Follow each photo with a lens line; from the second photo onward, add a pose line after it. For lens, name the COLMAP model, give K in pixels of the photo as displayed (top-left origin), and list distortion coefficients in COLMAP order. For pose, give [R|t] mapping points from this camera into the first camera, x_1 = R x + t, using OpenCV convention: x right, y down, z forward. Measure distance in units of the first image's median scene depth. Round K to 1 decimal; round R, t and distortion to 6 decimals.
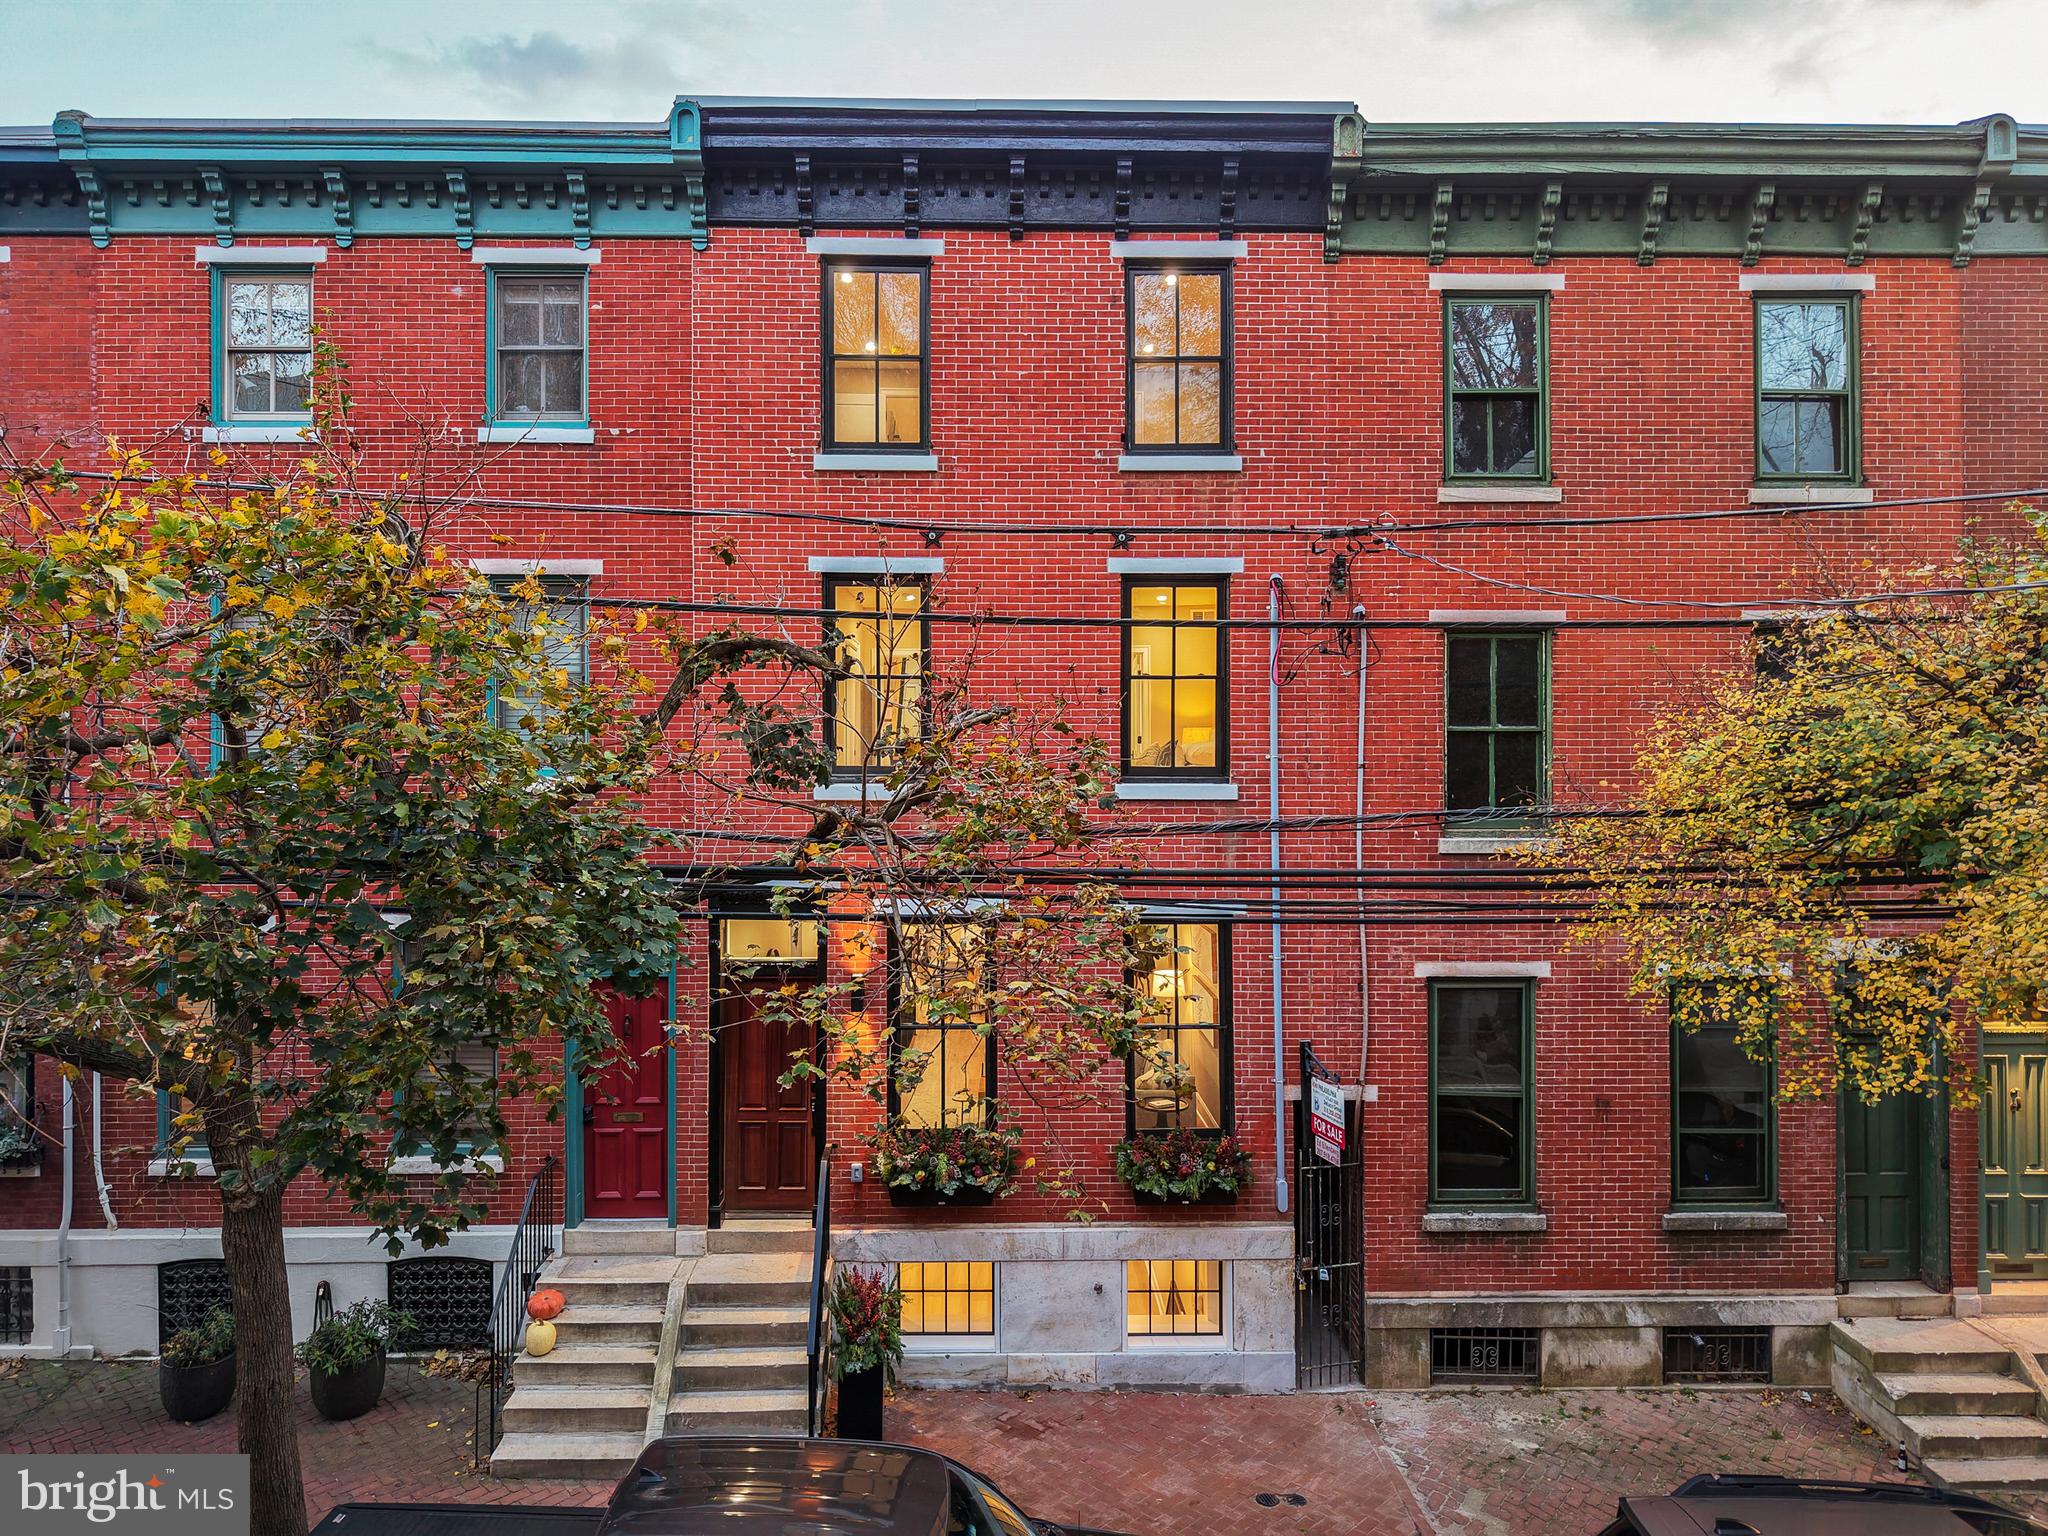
lens RADIAL K [[1369.2, 0, 1011.4], [0, 1369.2, 768.6], [0, 0, 1]] dist [0.008166, -0.005808]
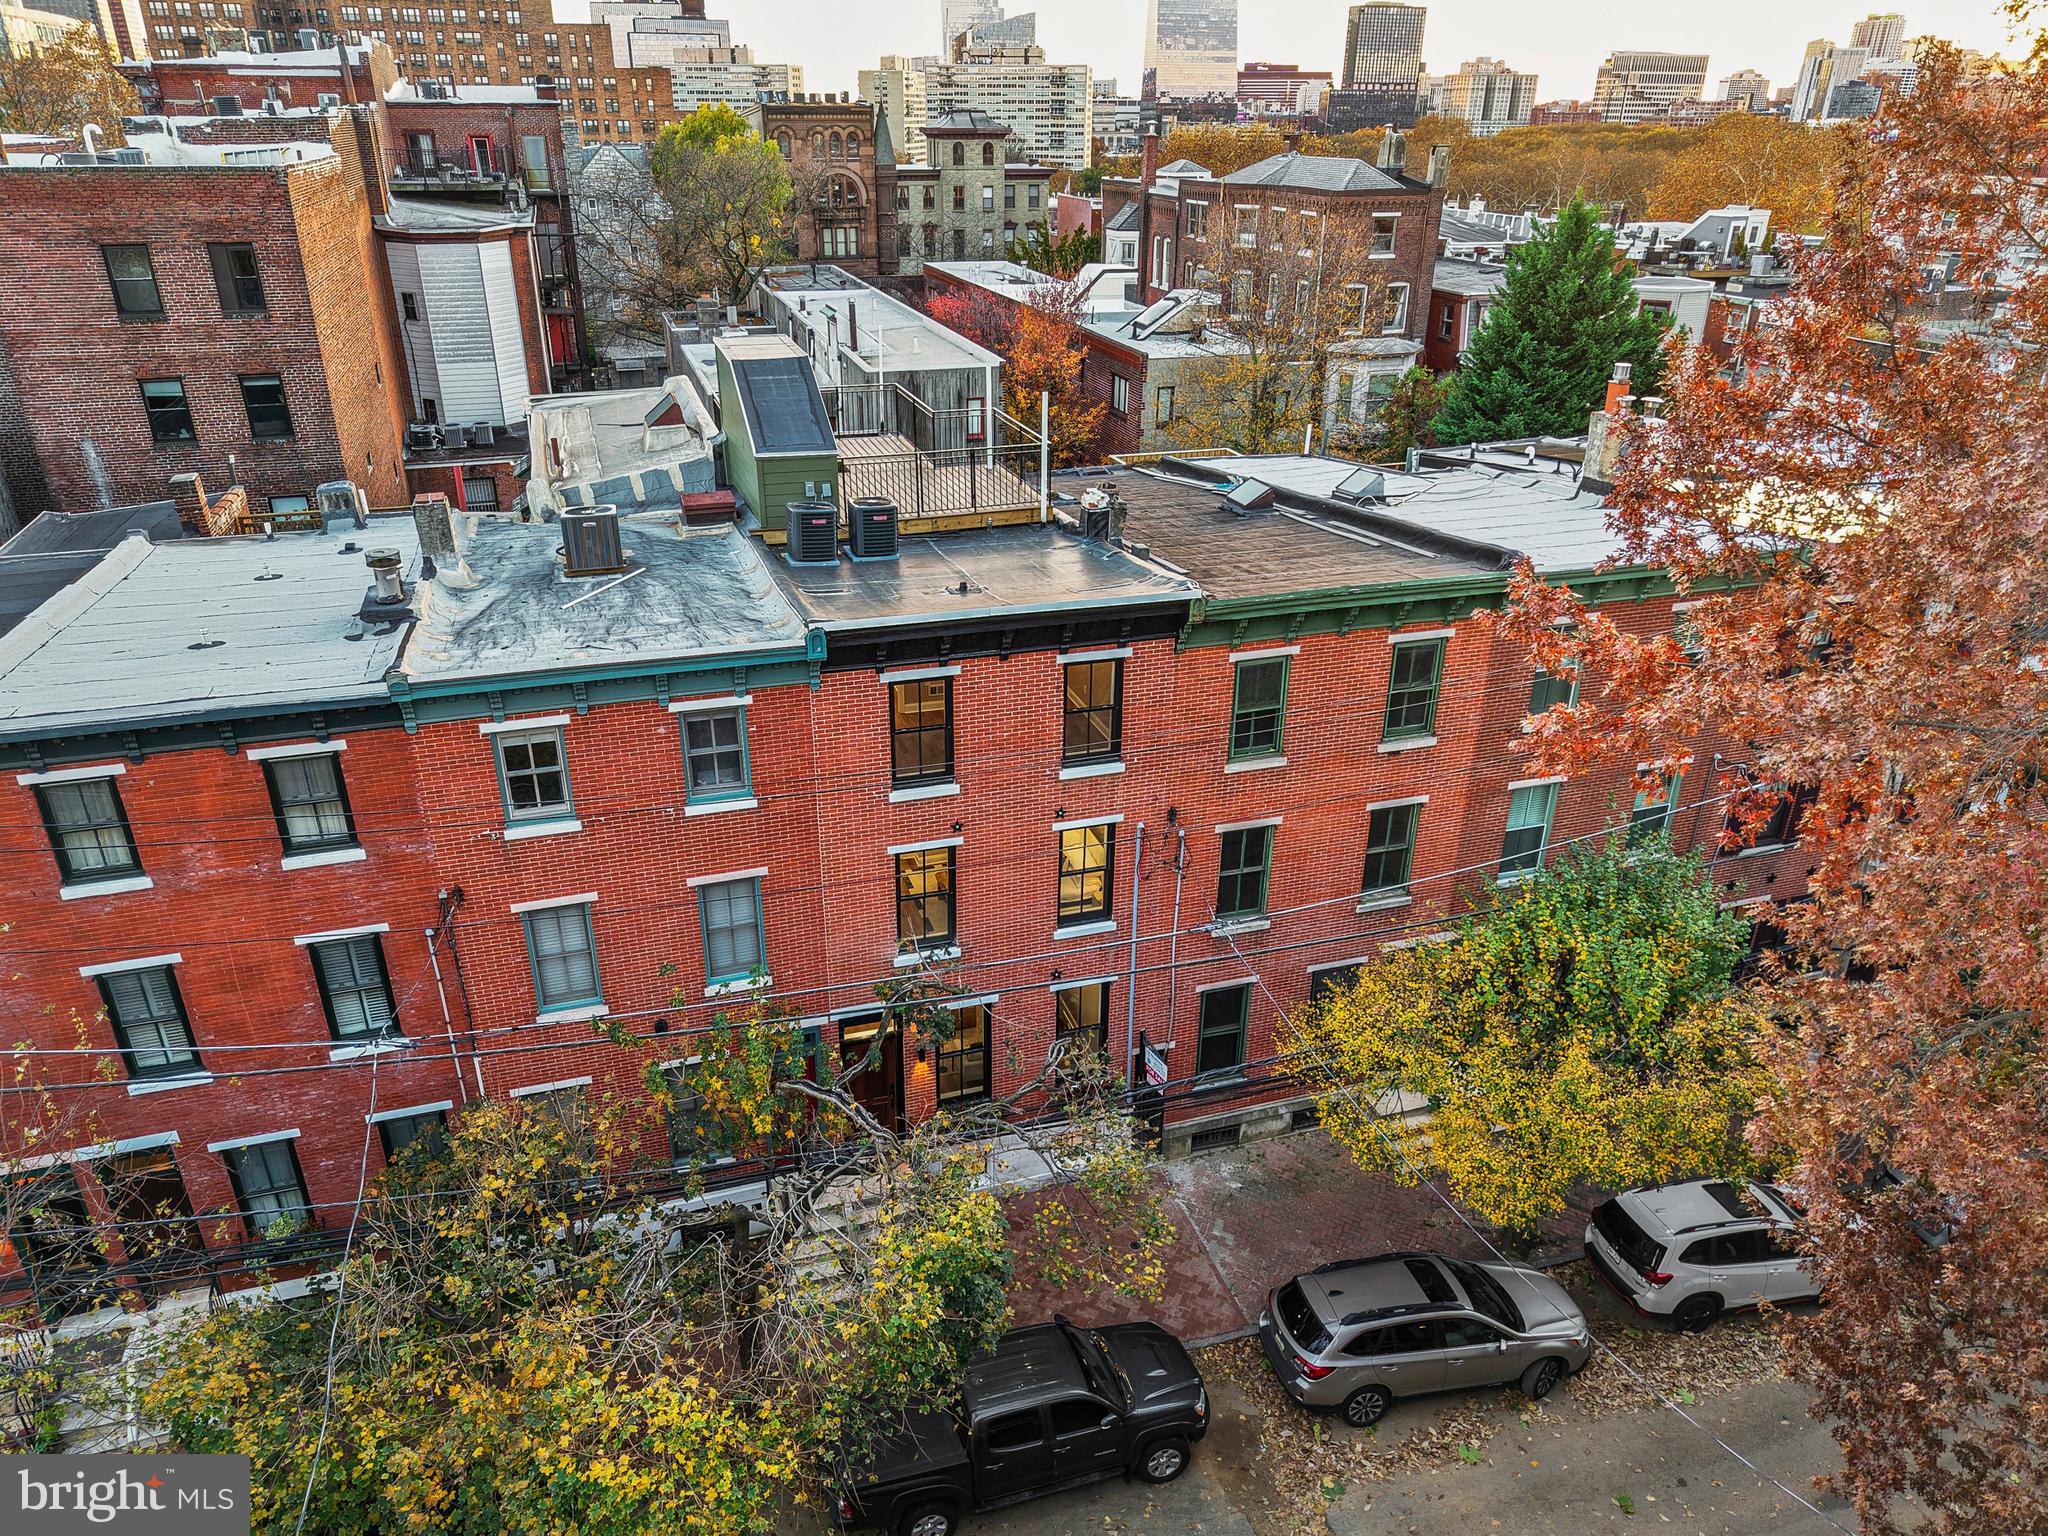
lens RADIAL K [[1370.6, 0, 1016.5], [0, 1370.6, 772.9], [0, 0, 1]] dist [0.008542, -0.002916]
pose [[0.957978, -0.117294, 0.261765, -0.429149], [-0.009760, 0.898716, 0.438422, -0.987538], [-0.286677, -0.422553, 0.859805, -0.481090]]
